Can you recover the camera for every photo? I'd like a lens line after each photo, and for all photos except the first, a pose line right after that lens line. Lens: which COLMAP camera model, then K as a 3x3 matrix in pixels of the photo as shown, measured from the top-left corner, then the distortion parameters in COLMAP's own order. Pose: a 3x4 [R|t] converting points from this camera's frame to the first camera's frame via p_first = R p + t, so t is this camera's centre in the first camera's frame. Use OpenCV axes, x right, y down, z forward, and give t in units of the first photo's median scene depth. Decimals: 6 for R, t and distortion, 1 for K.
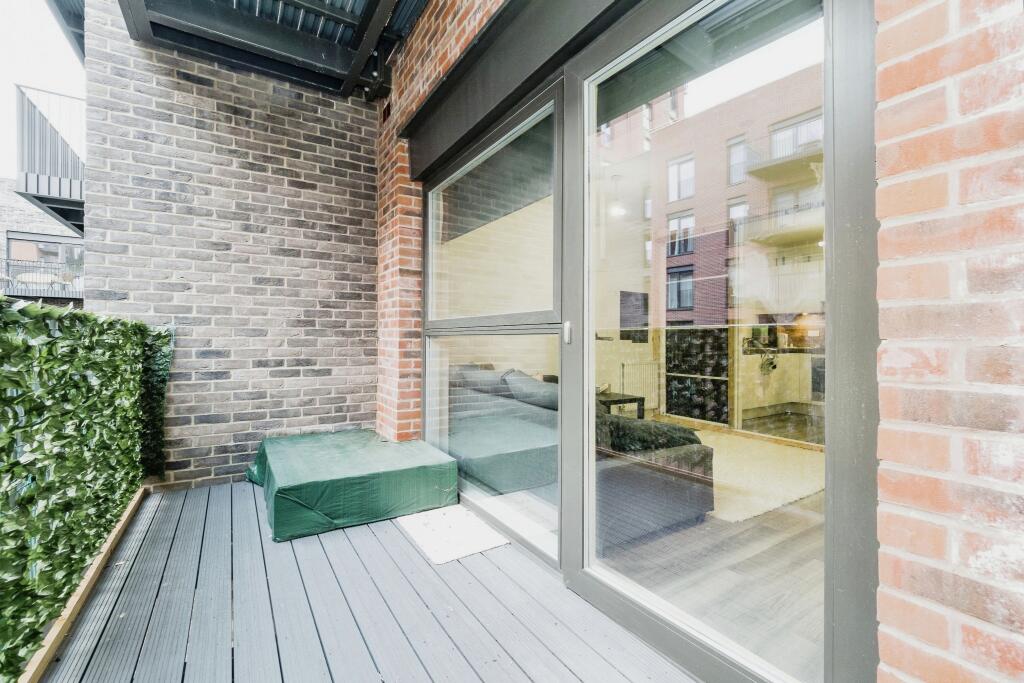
lens RADIAL K [[438.9, 0, 506.4], [0, 438.9, 350.6], [0, 0, 1]] dist [0.019663, 0.000387]
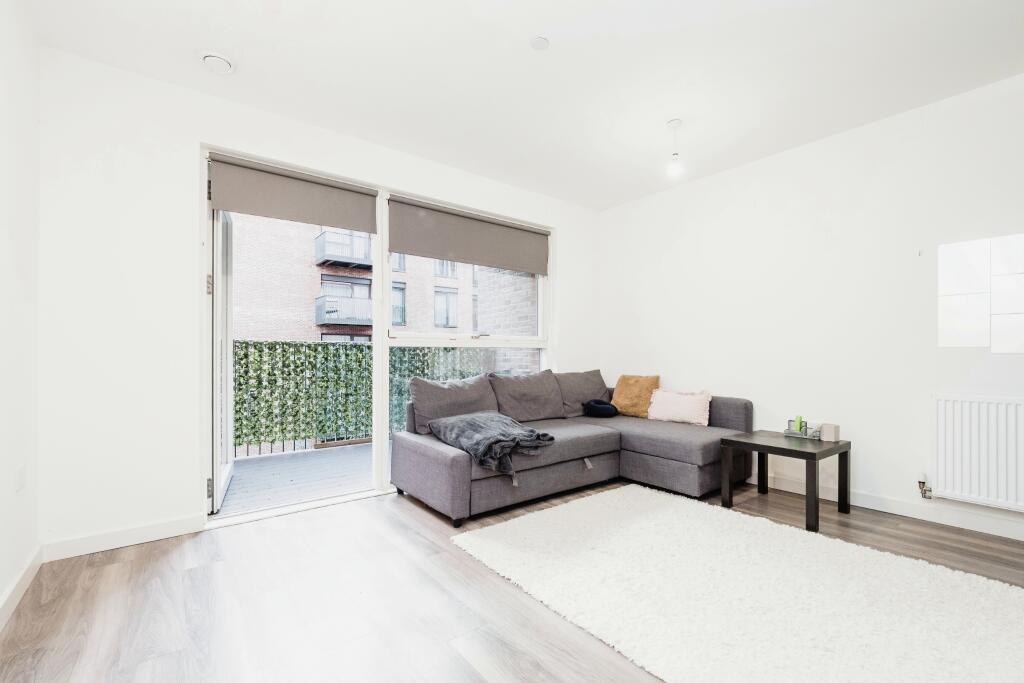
lens RADIAL K [[438.9, 0, 506.4], [0, 438.9, 350.6], [0, 0, 1]] dist [0.019663, 0.000387]
pose [[0.100590, -0.015132, -0.994813, 0.637650], [-0.020167, 0.999648, -0.017245, -0.000563], [0.994724, 0.021797, 0.100250, 0.438694]]
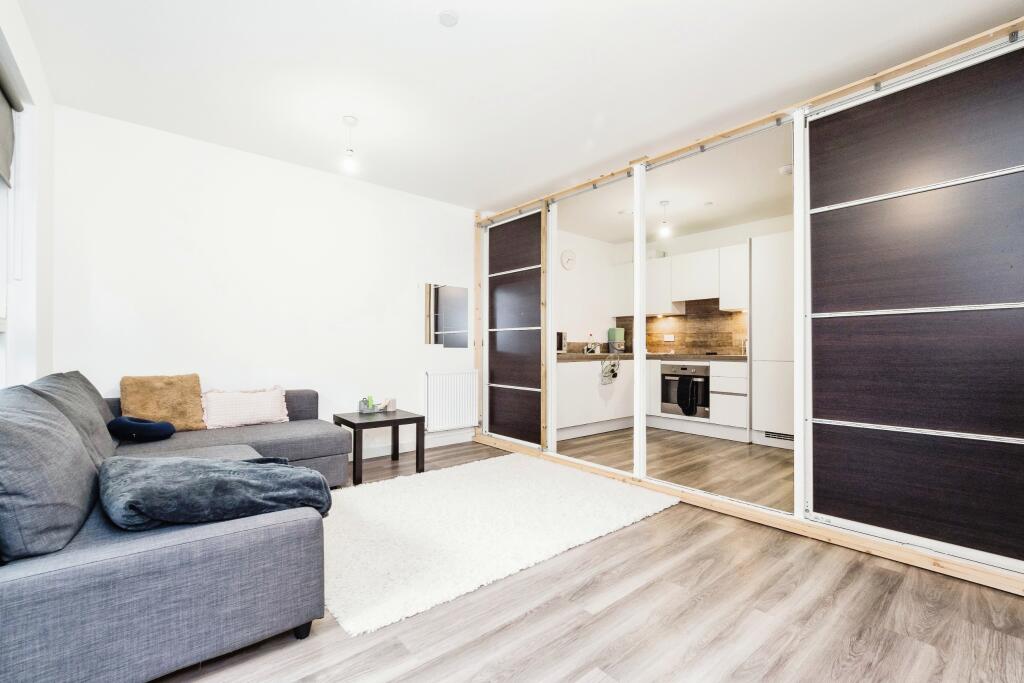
lens RADIAL K [[438.9, 0, 506.4], [0, 438.9, 350.6], [0, 0, 1]] dist [0.019663, 0.000387]
pose [[0.992873, -0.000171, 0.119178, 0.302936], [0.002410, 0.999823, -0.018645, 0.003638], [-0.119154, 0.018799, 0.992698, 0.173108]]
